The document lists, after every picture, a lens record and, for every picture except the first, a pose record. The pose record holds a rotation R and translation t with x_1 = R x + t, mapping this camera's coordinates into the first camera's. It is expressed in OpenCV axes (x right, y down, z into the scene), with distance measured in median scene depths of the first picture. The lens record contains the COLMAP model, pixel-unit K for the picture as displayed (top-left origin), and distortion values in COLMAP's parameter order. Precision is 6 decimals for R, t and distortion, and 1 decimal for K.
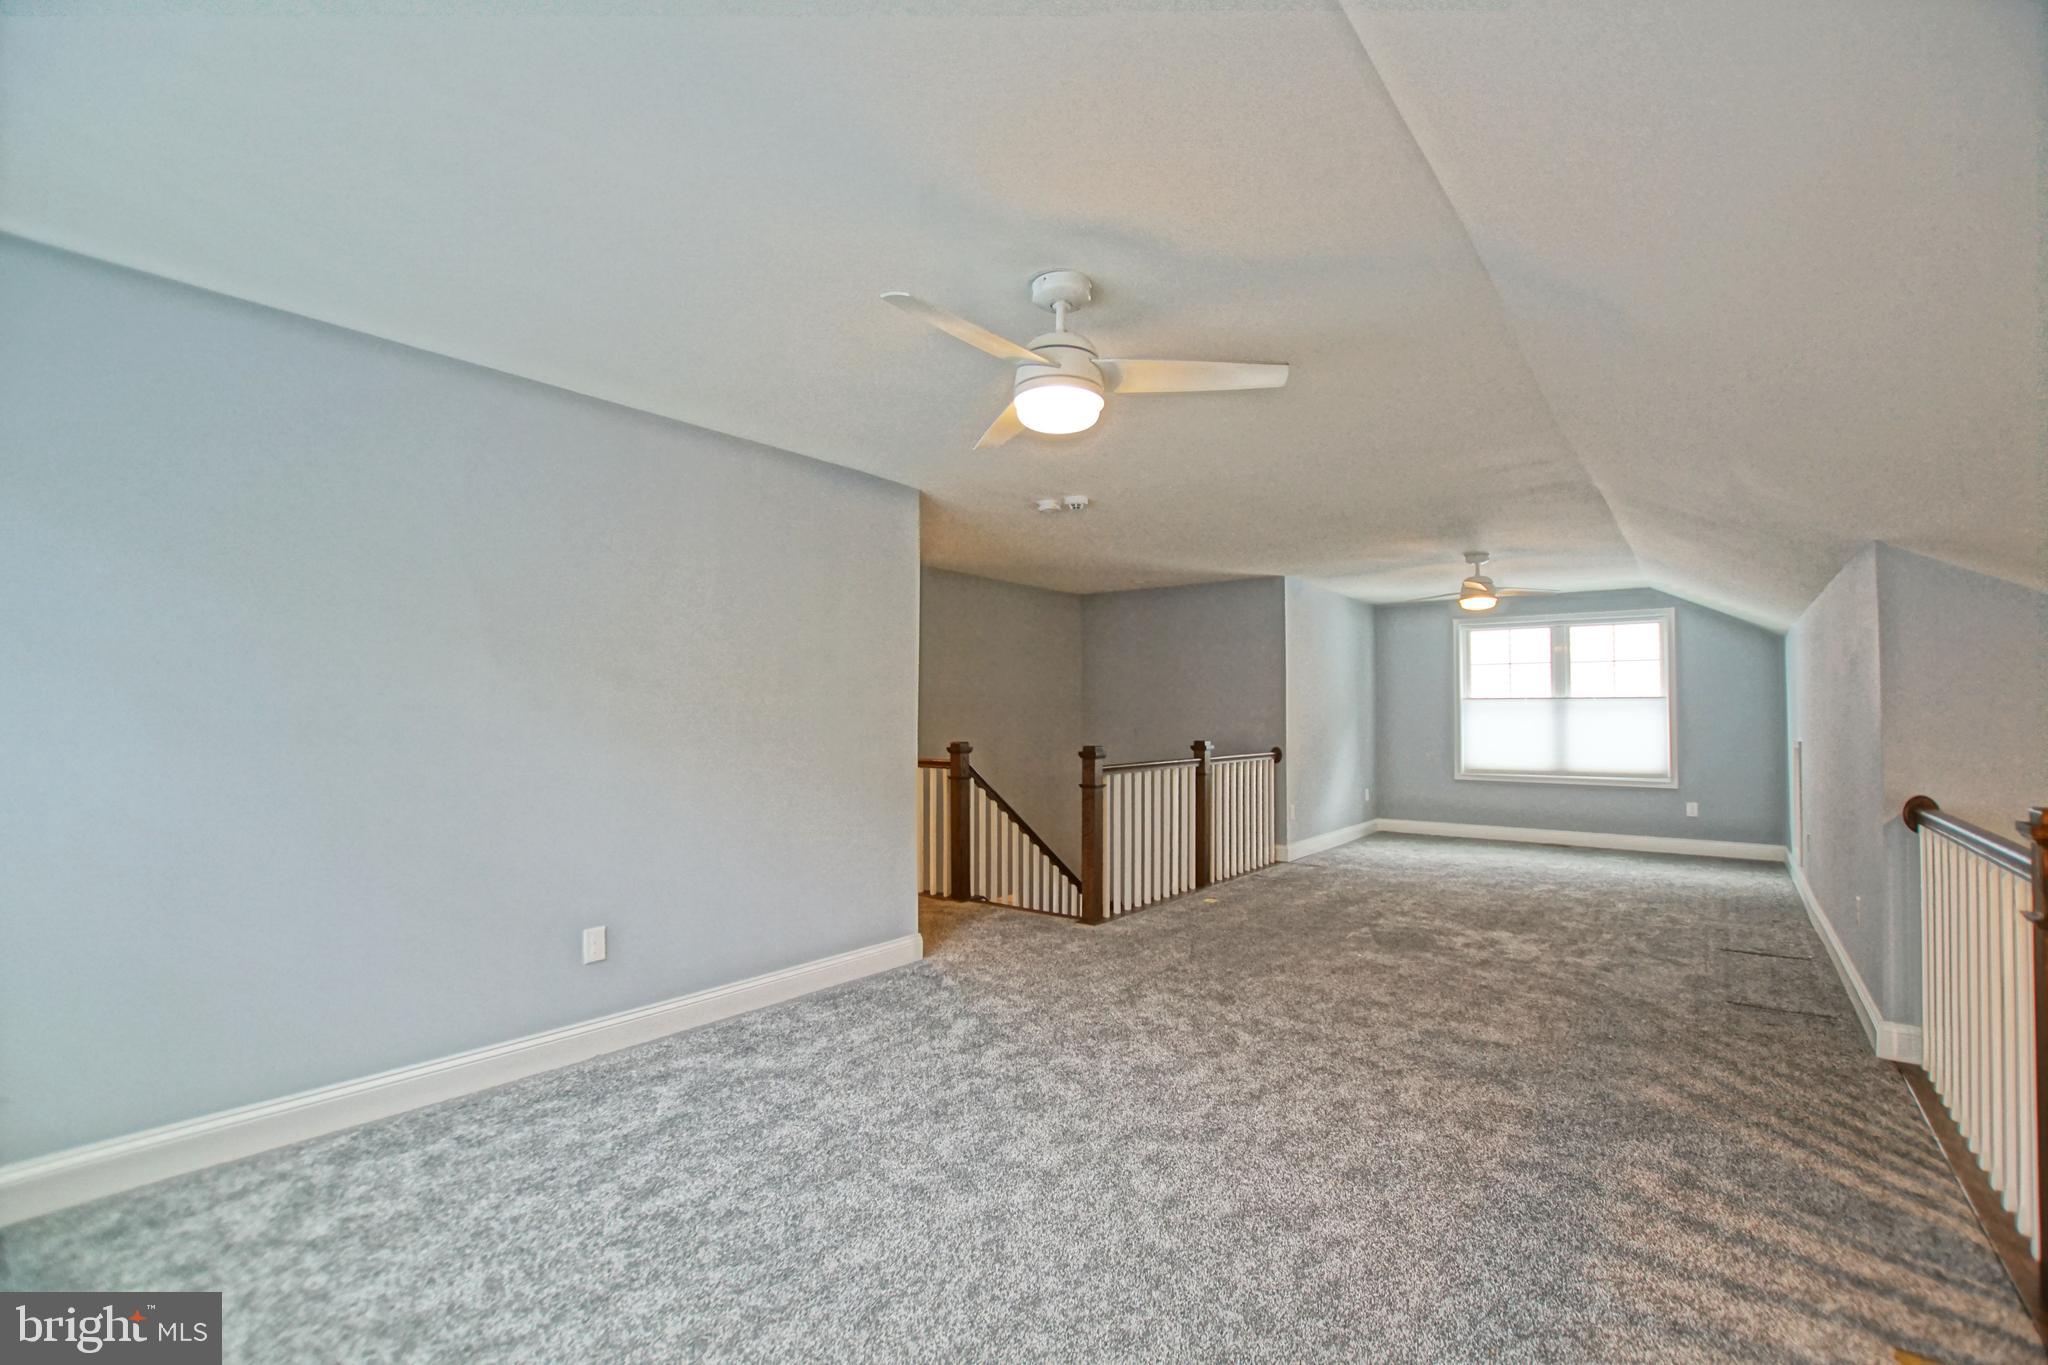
lens RADIAL K [[909.0, 0, 1024.0], [0, 909.0, 682.5], [0, 0, 1]] dist [-0.034840, 0.005597]
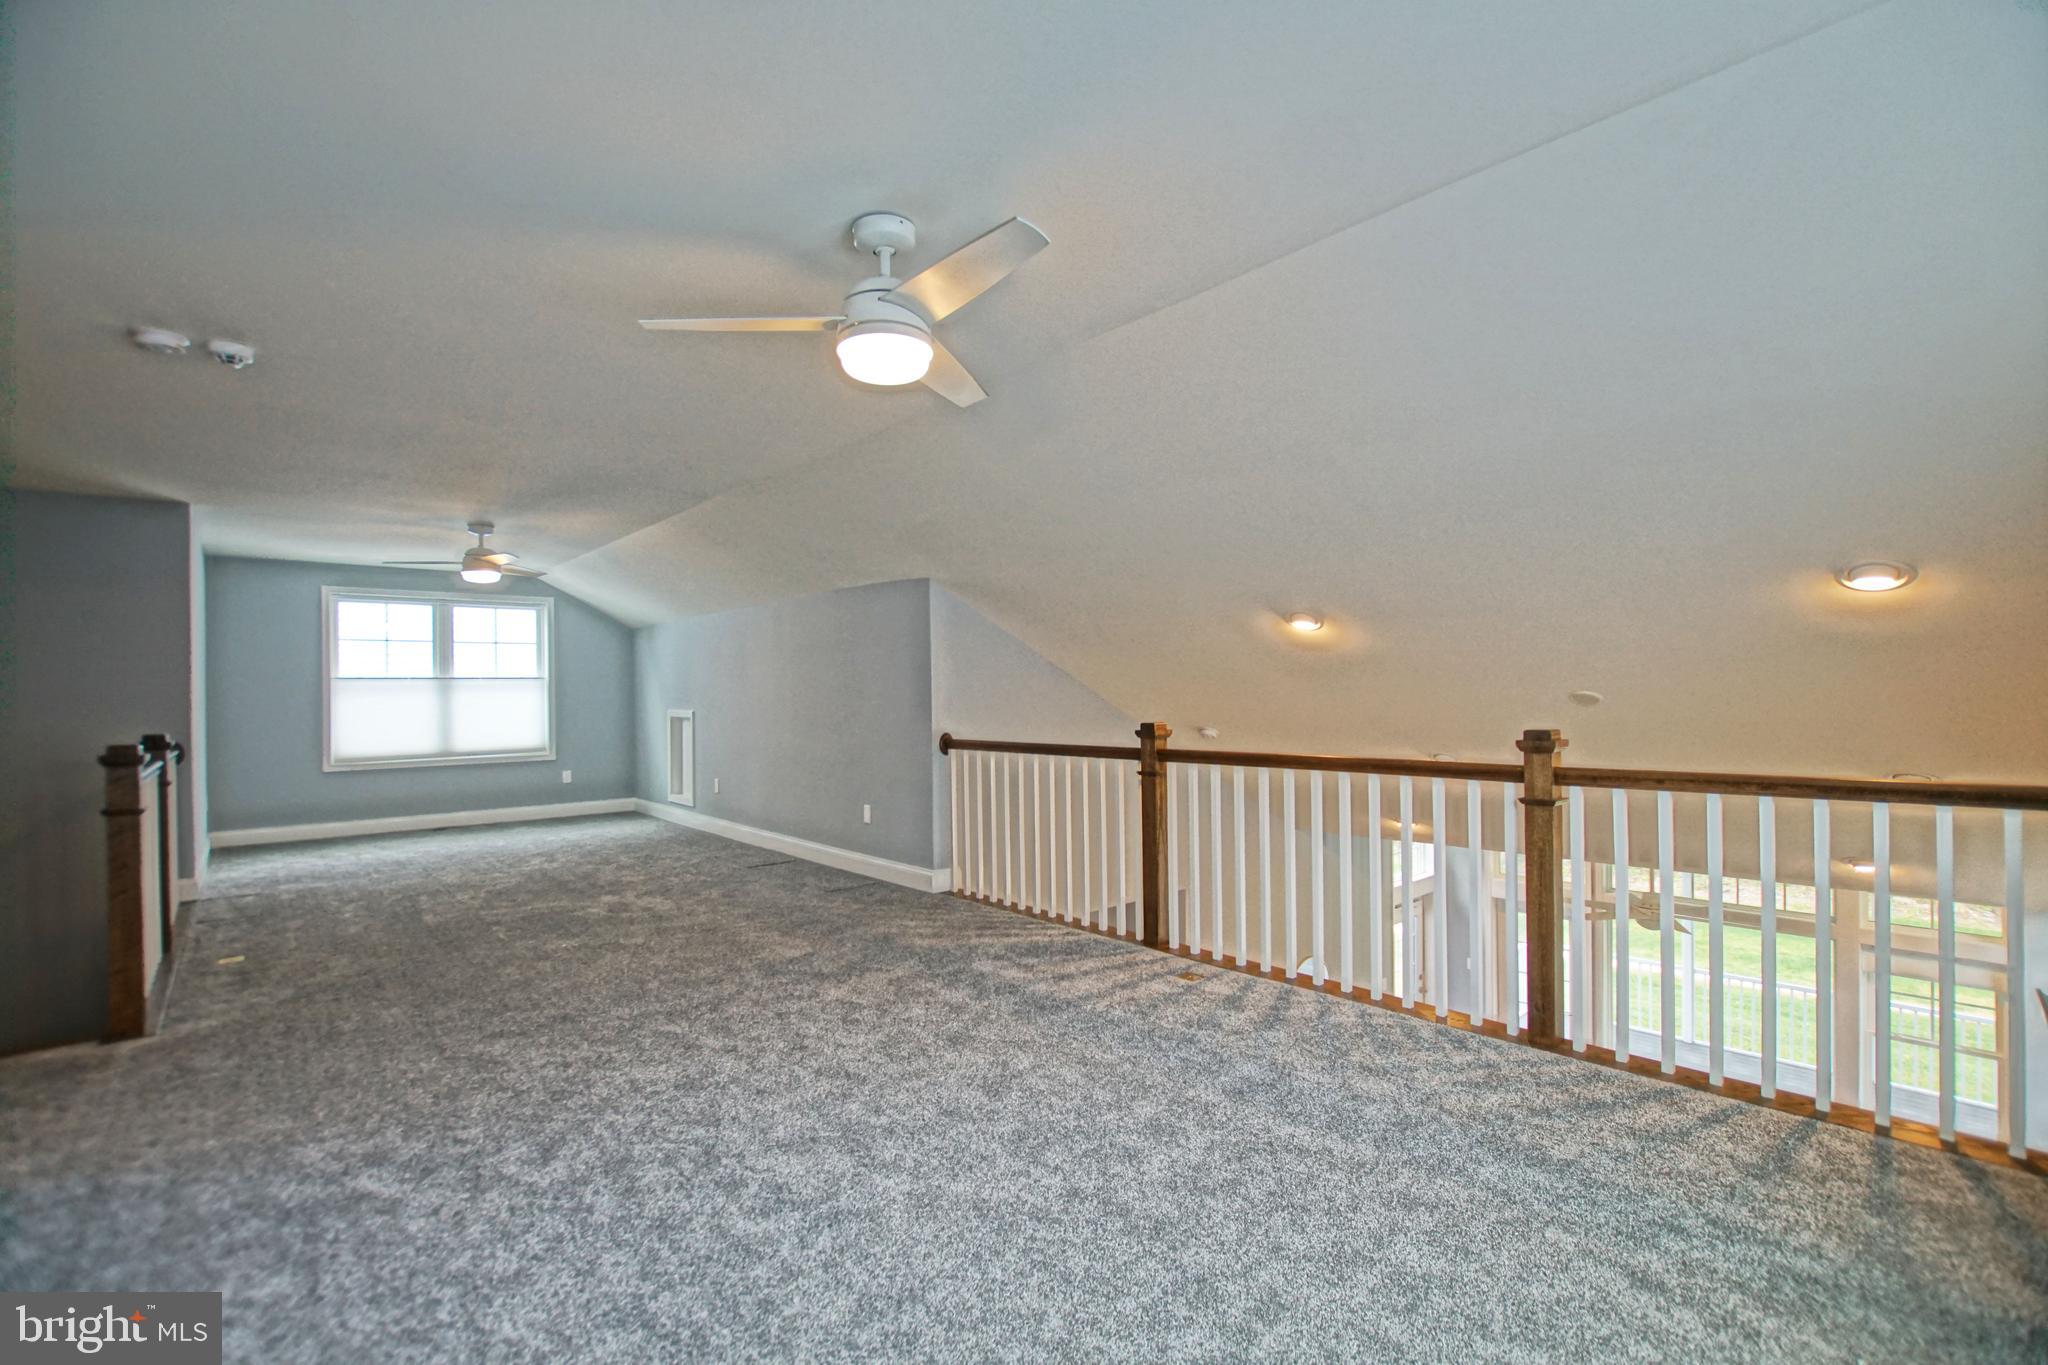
lens RADIAL K [[909.0, 0, 1024.0], [0, 909.0, 682.5], [0, 0, 1]] dist [-0.034840, 0.005597]
pose [[0.182303, 0.006107, 0.983223, -0.552331], [-0.020552, 0.999786, -0.002399, 0.024254], [-0.983028, -0.019770, 0.182389, 0.427140]]
